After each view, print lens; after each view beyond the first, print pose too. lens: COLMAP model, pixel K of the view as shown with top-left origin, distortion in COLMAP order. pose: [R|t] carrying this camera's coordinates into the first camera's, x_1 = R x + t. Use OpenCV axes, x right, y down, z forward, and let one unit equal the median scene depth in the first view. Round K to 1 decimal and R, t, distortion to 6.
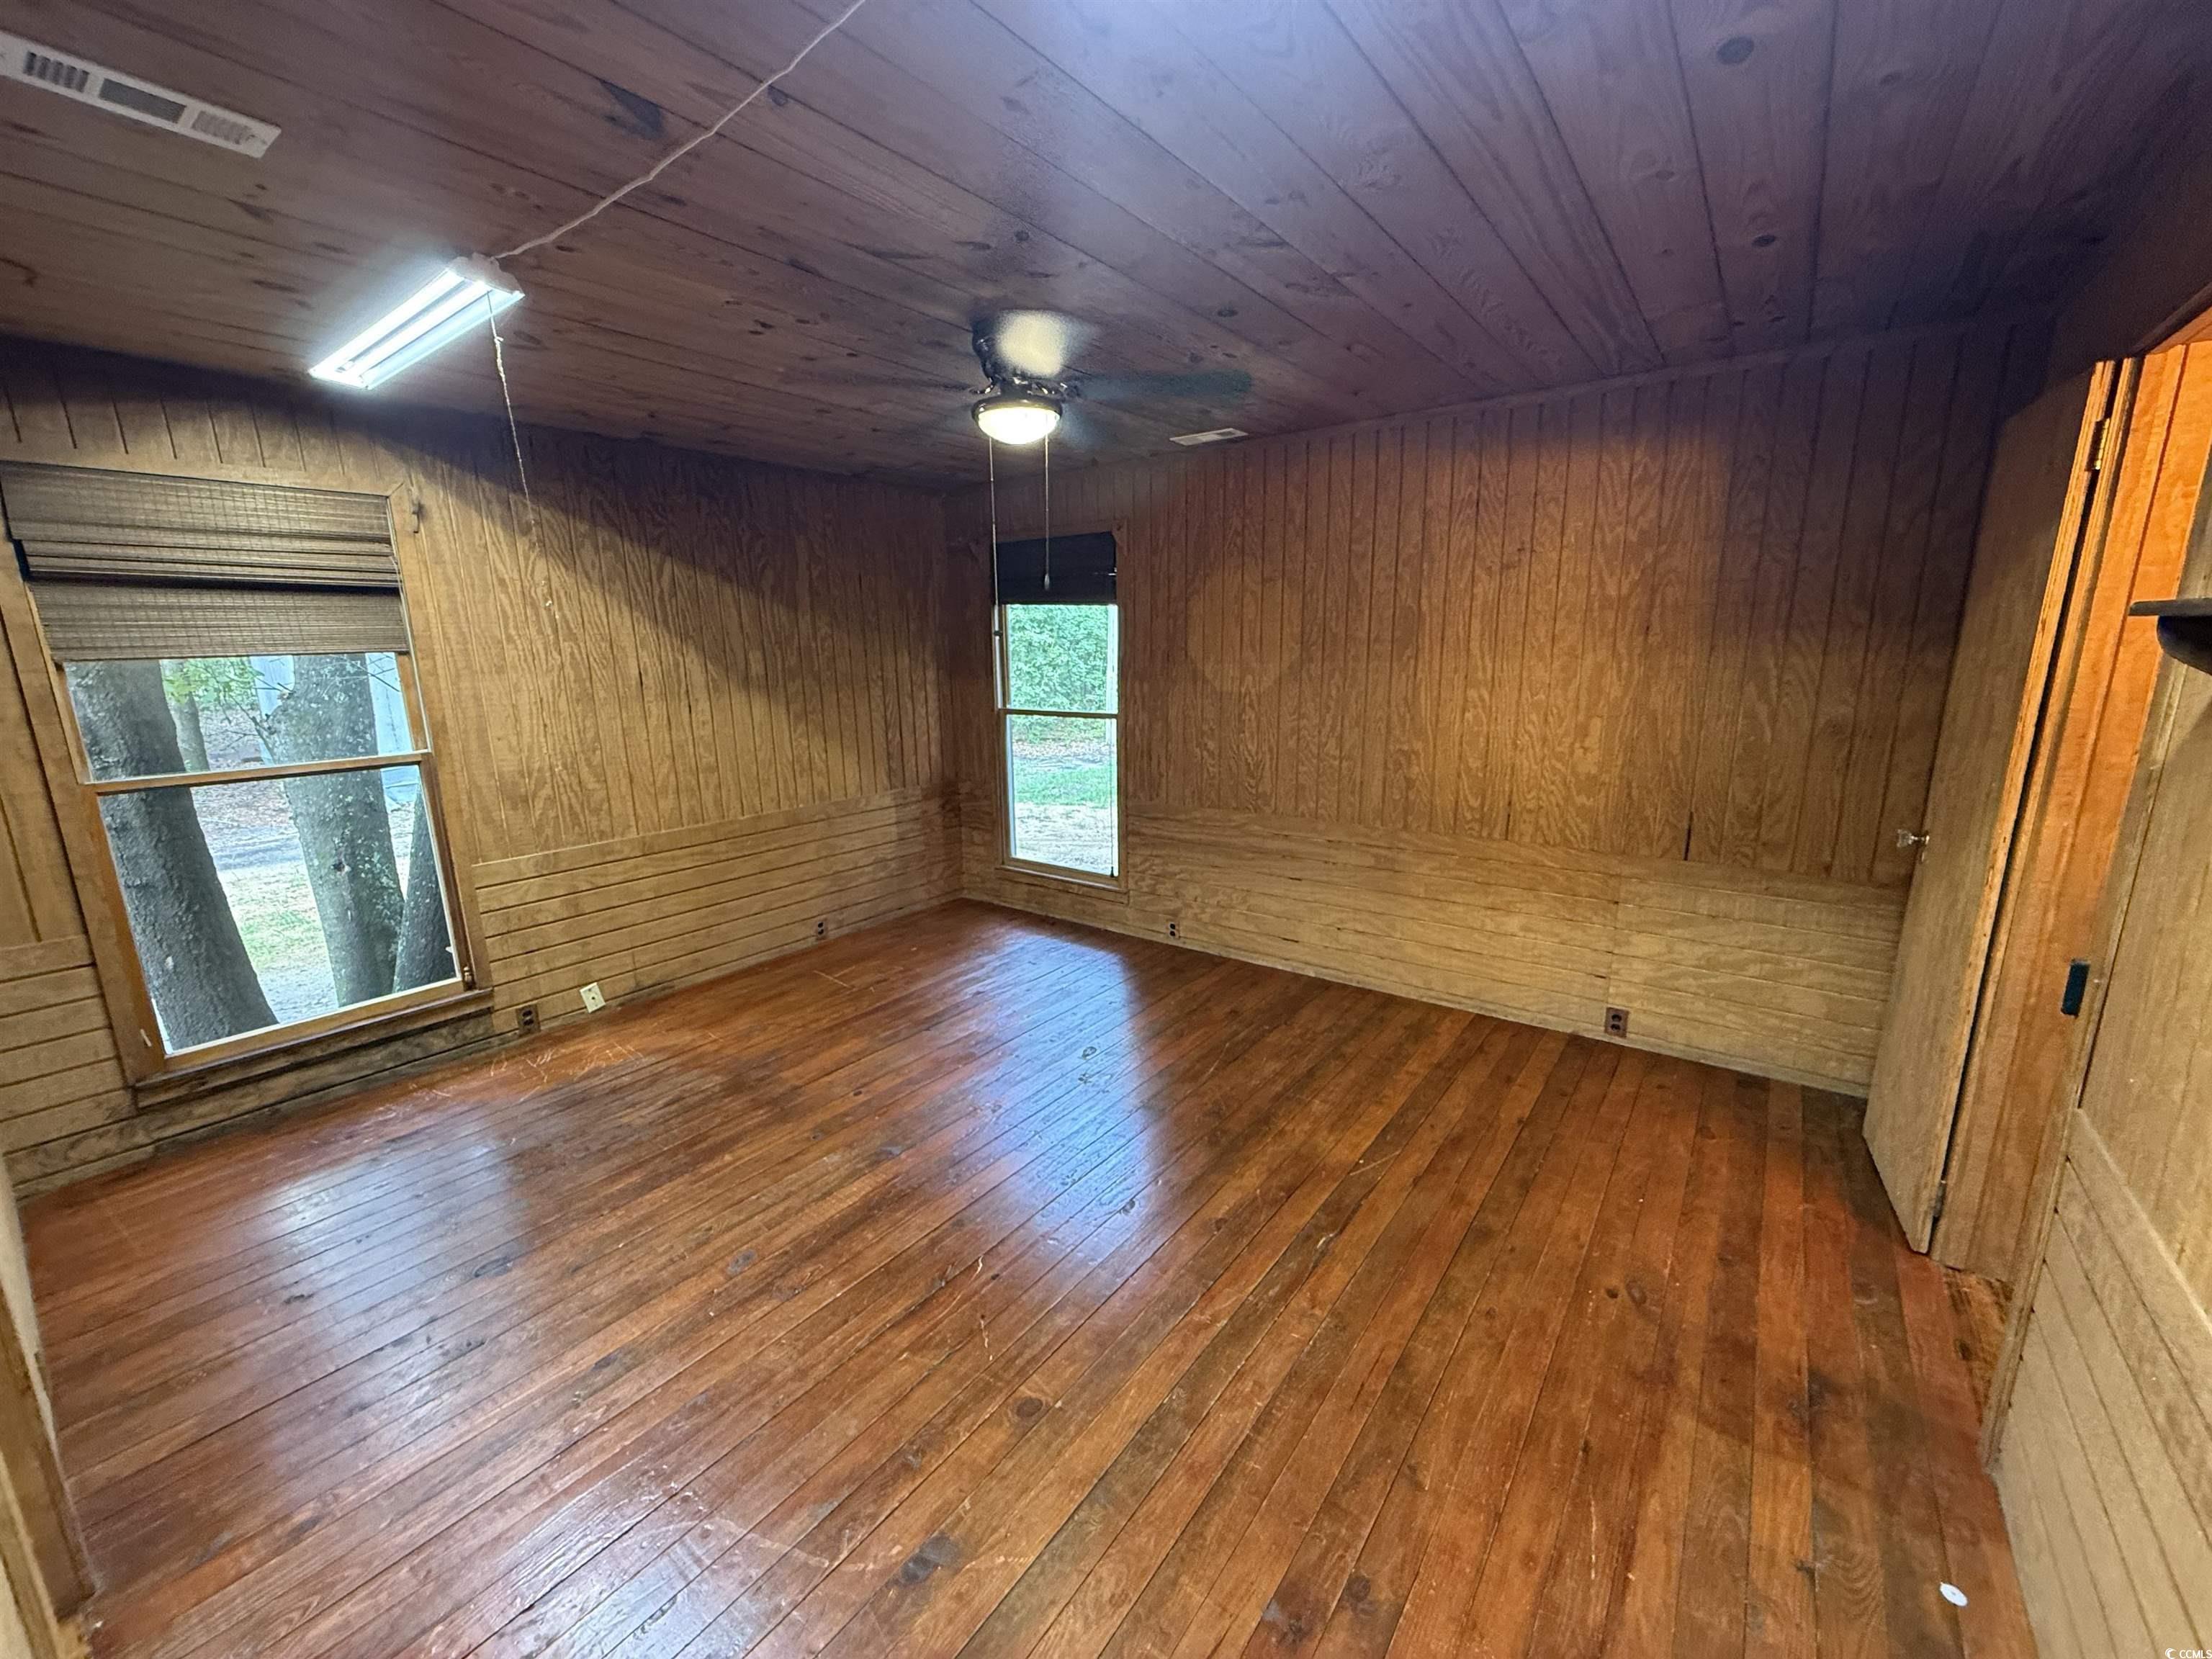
lens RADIAL K [[881.7, 0, 1102.7], [0, 881.7, 834.2], [0, 0, 1]] dist [-0.000108, 0.000126]
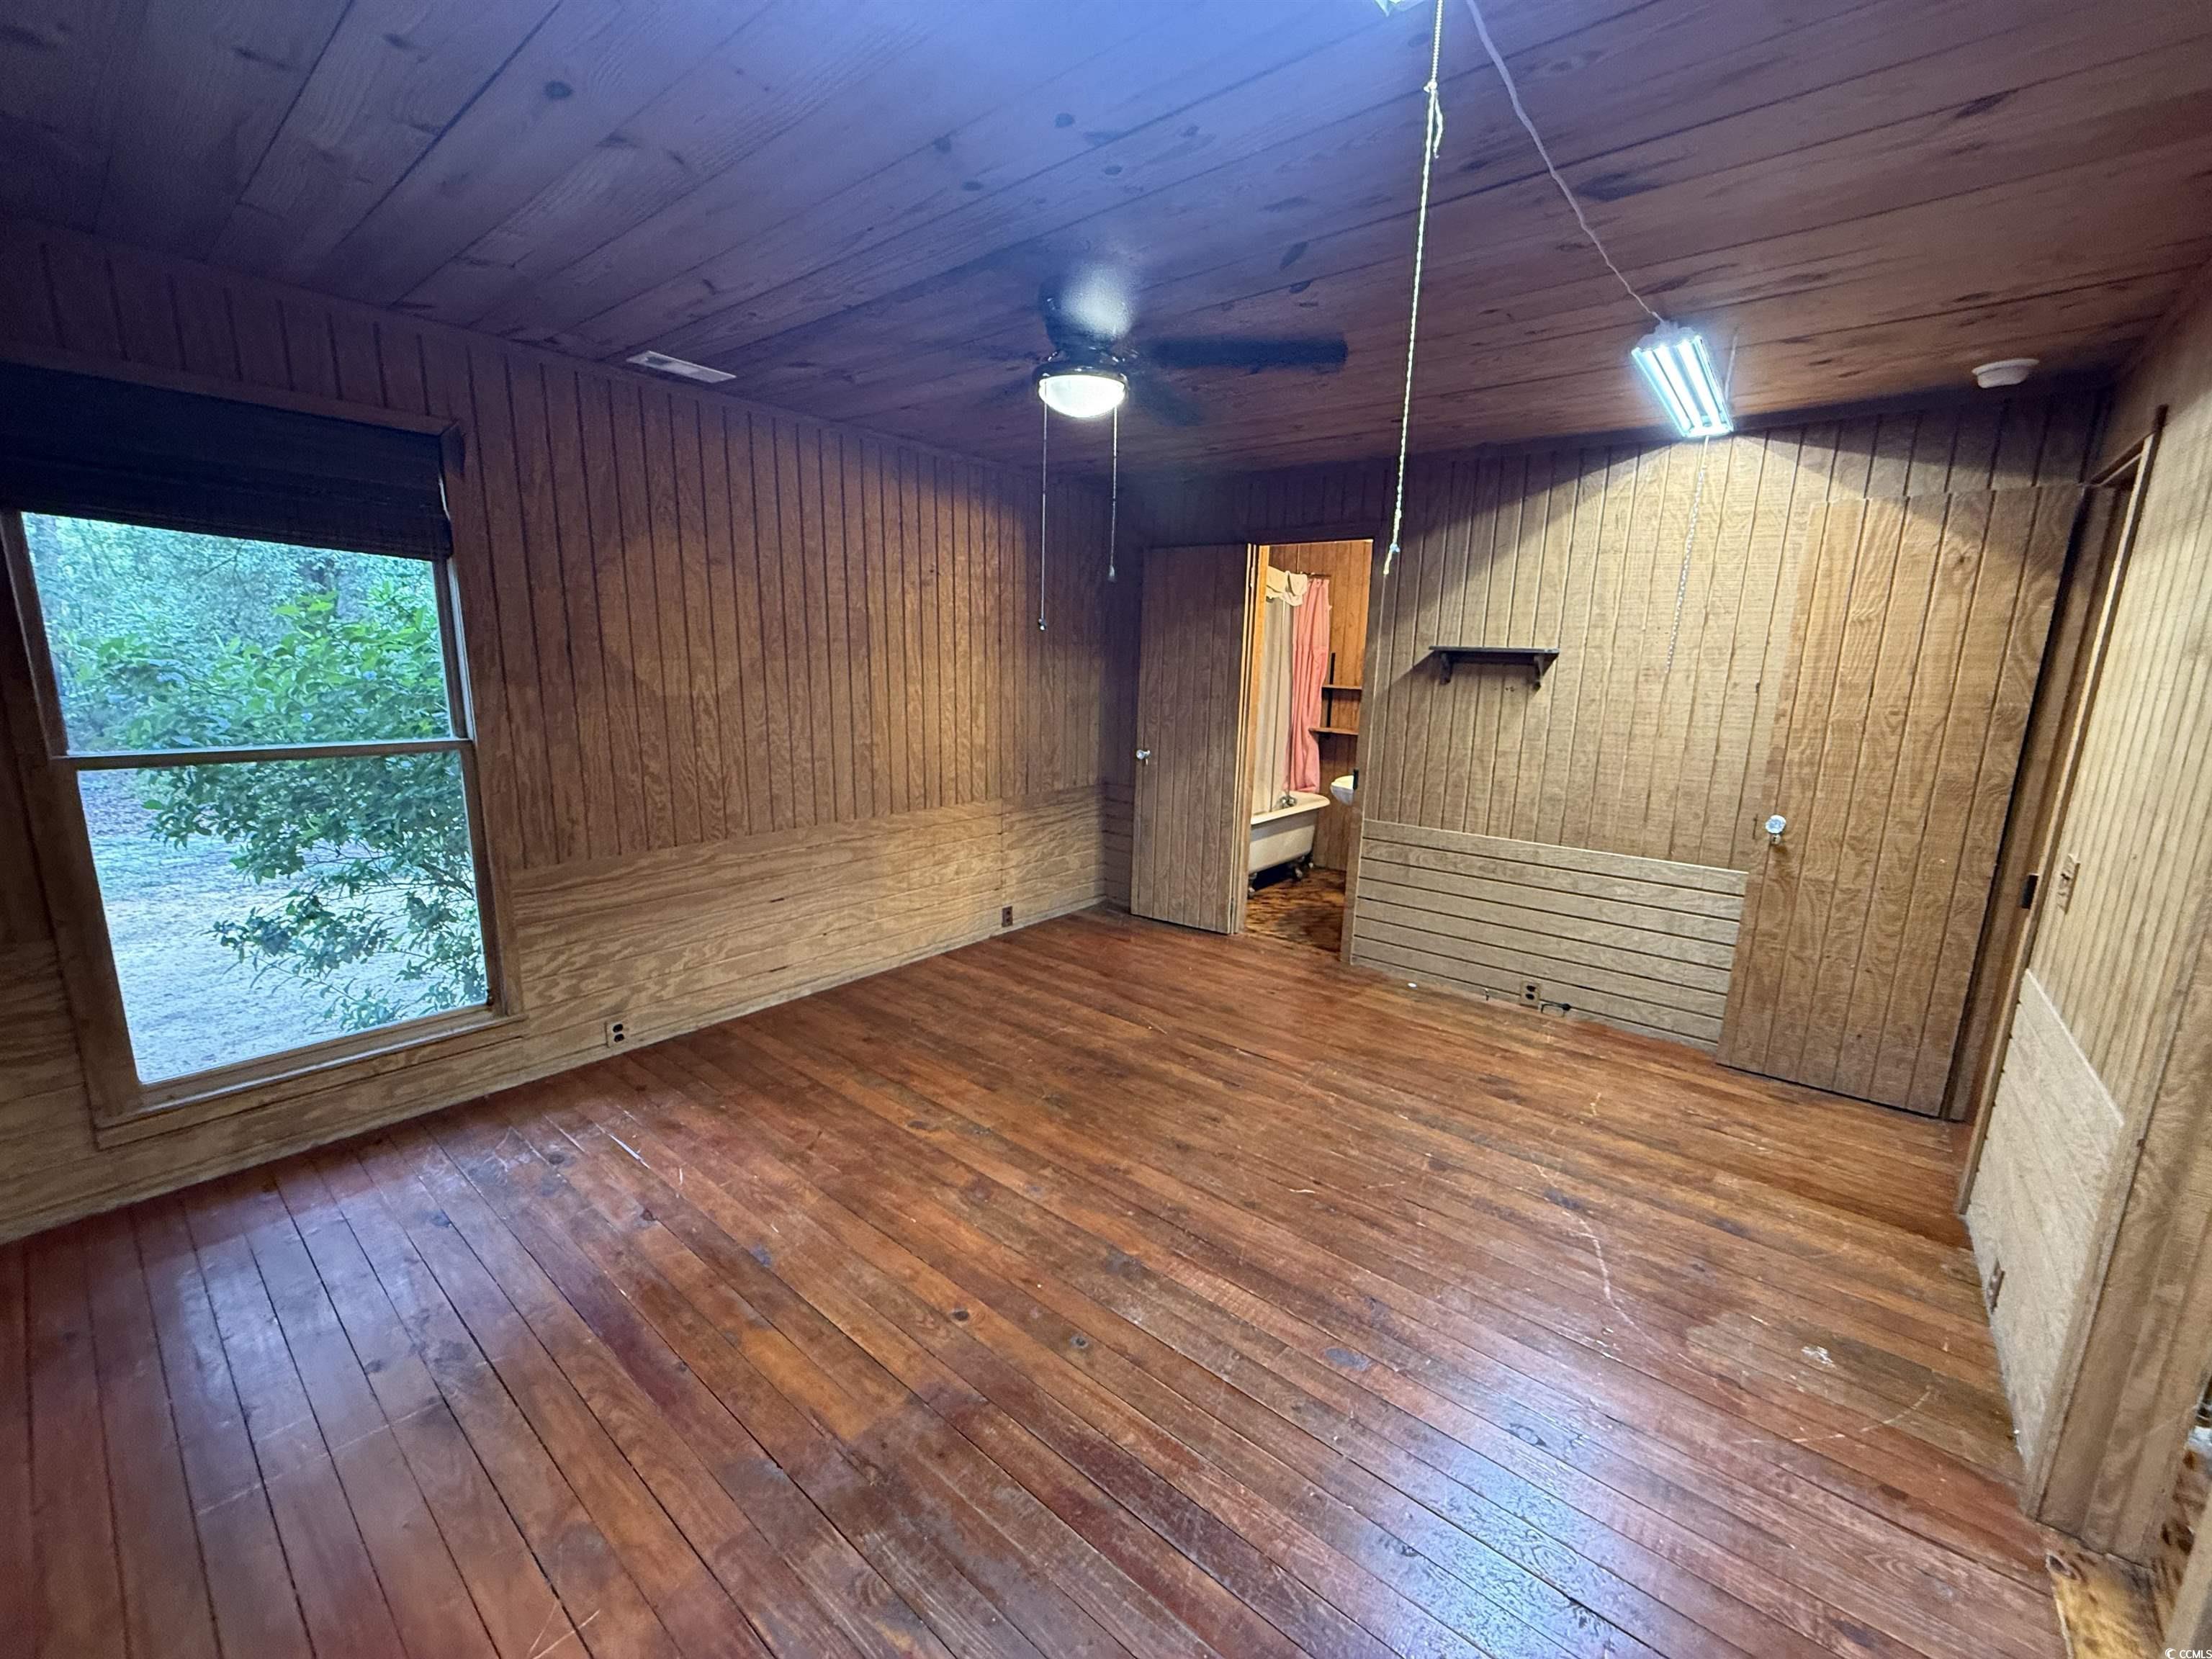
lens RADIAL K [[881.7, 0, 1102.7], [0, 881.7, 834.2], [0, 0, 1]] dist [-0.000108, 0.000126]
pose [[0.036172, -0.182762, 0.982492, -0.760619], [0.185179, 0.967335, 0.173125, -0.128872], [-0.982039, 0.175675, 0.068835, 0.707952]]
